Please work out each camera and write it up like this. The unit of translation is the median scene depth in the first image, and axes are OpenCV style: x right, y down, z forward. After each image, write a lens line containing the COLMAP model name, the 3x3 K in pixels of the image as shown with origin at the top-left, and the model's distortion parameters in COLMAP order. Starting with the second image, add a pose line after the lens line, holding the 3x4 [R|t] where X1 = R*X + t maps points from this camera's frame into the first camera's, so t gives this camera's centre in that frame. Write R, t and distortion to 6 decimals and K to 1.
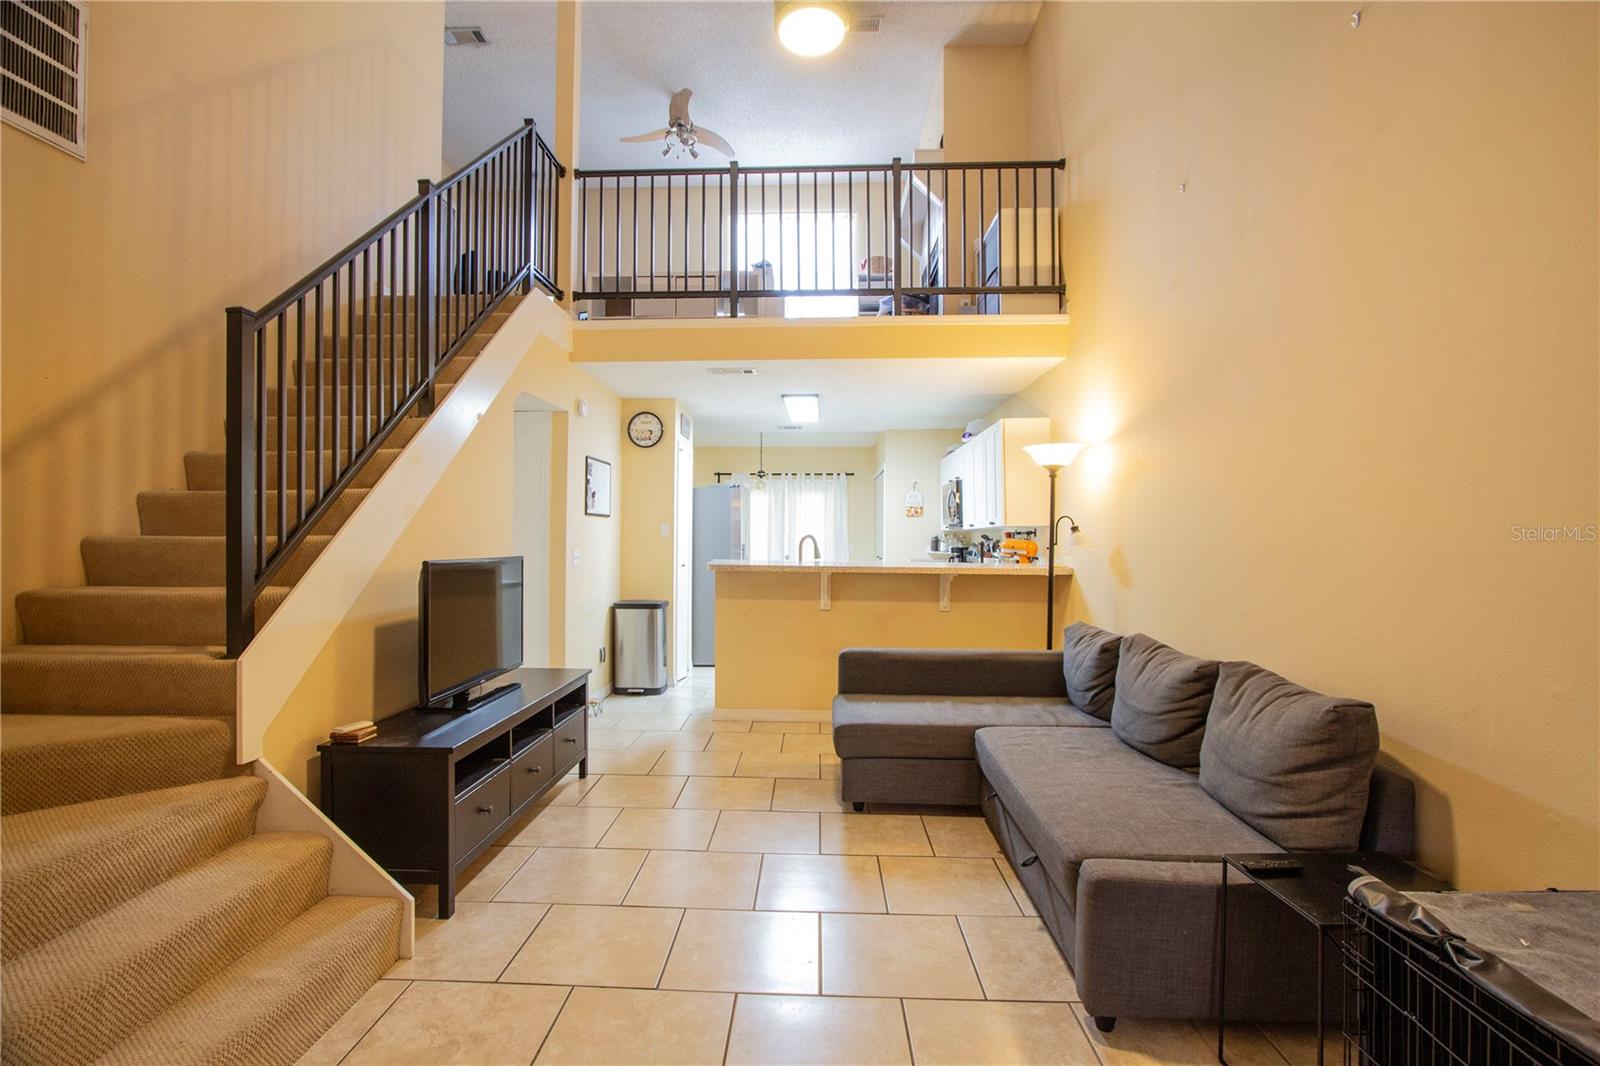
lens RADIAL K [[752.6, 0, 800.0], [0, 752.6, 533.0], [0, 0, 1]] dist [-0.013310, 0.001614]
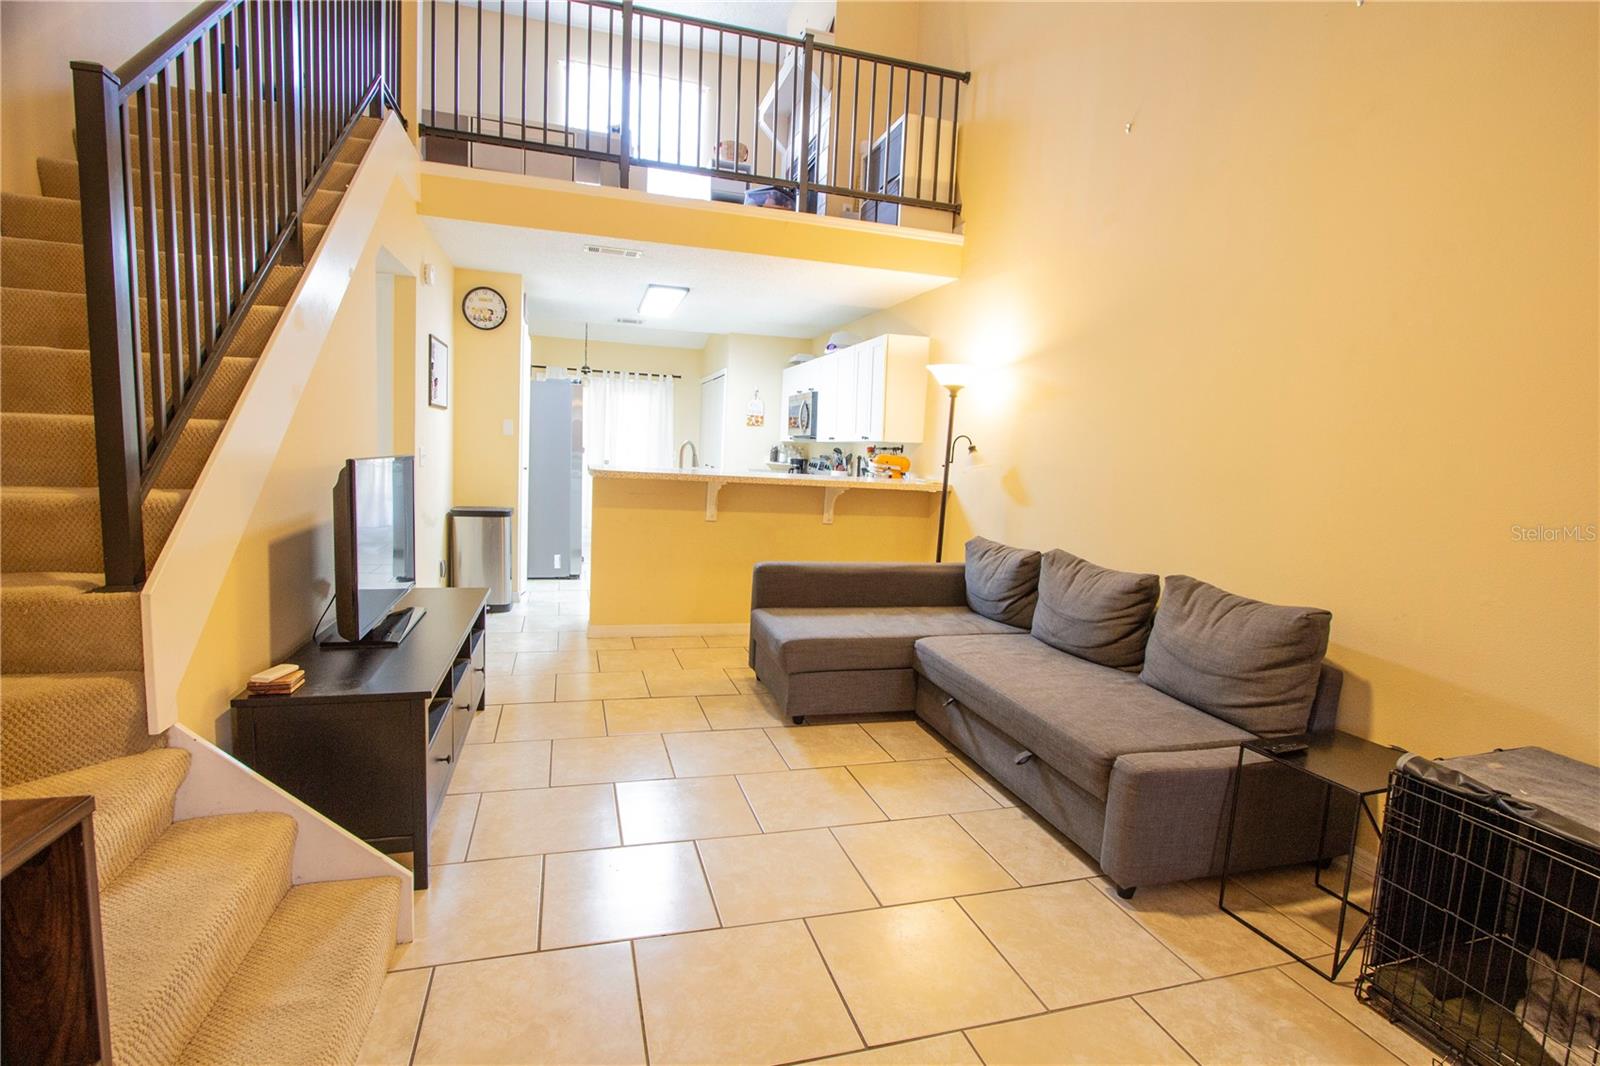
lens RADIAL K [[753.6, 0, 808.6], [0, 753.6, 535.7], [0, 0, 1]] dist [-0.012470, 0.001134]
pose [[0.945024, 0.004862, 0.326966, -0.218502], [-0.046155, 0.991863, 0.118653, 0.001253], [-0.323728, -0.127221, 0.937558, 0.077720]]
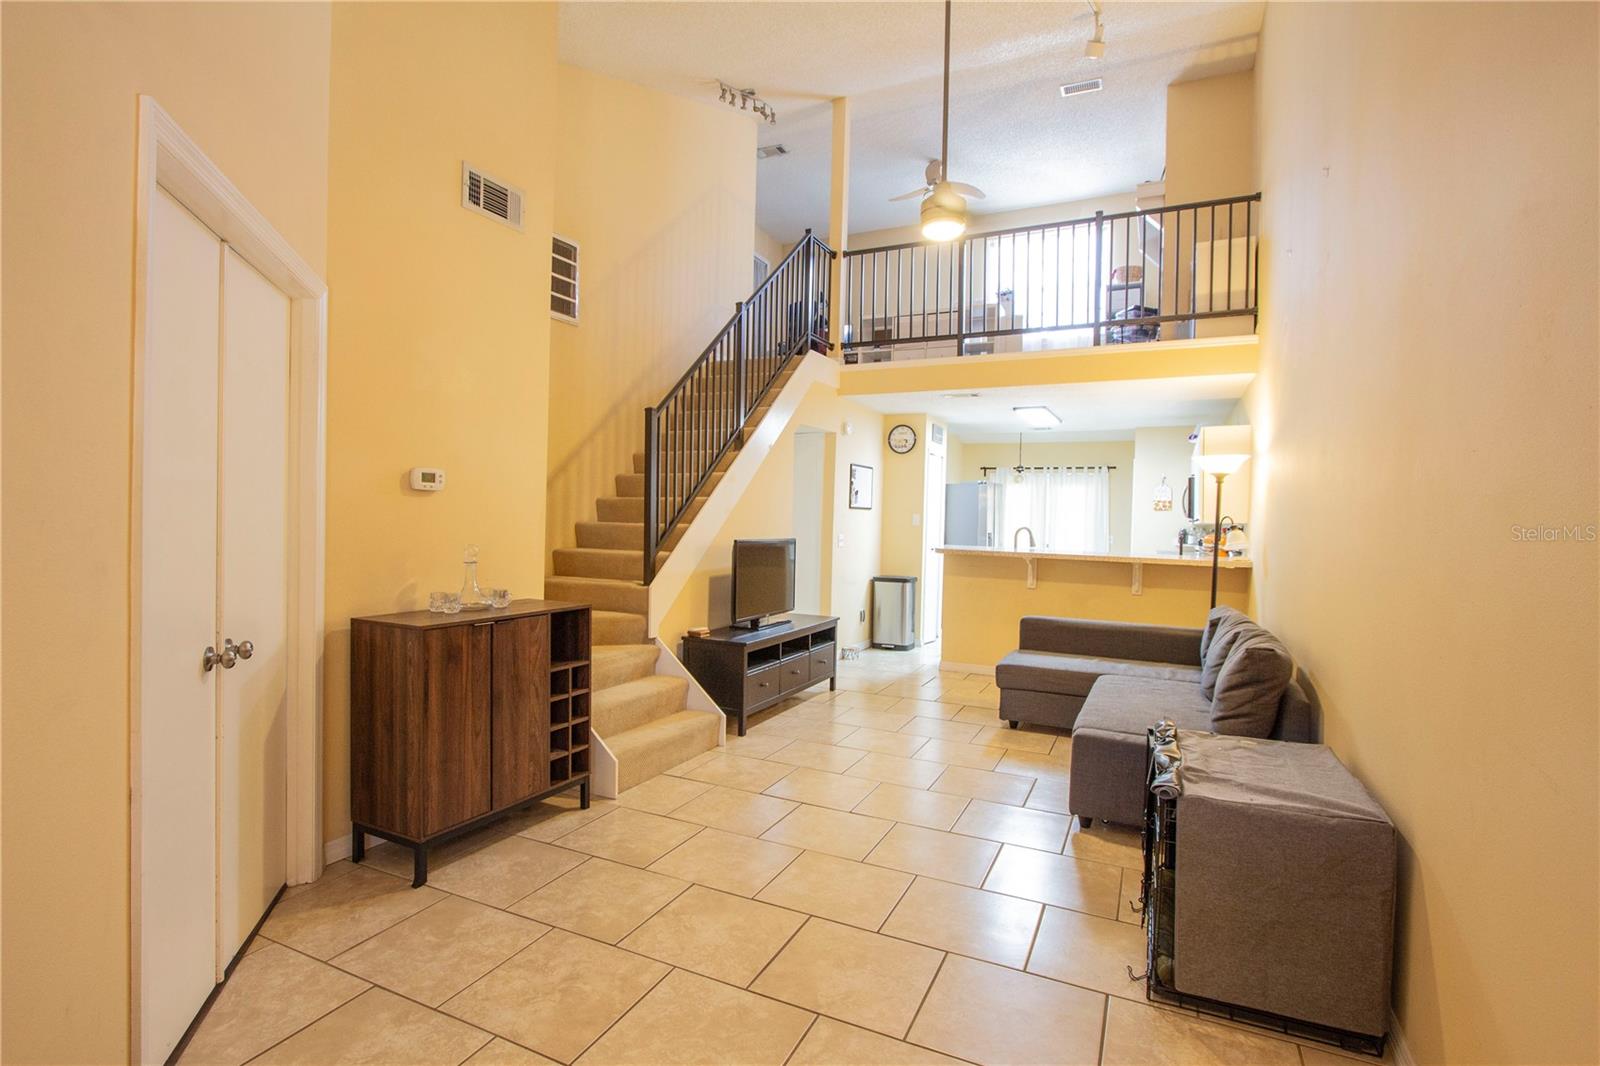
lens RADIAL K [[800.8, 0, 800.0], [0, 800.8, 533.0], [0, 0, 1]] dist [0.000356, -0.000048]
pose [[0.920661, 0.023889, -0.389631, 0.256718], [-0.015925, 0.999593, 0.023658, -0.017700], [0.390038, -0.015576, 0.920667, -0.463193]]
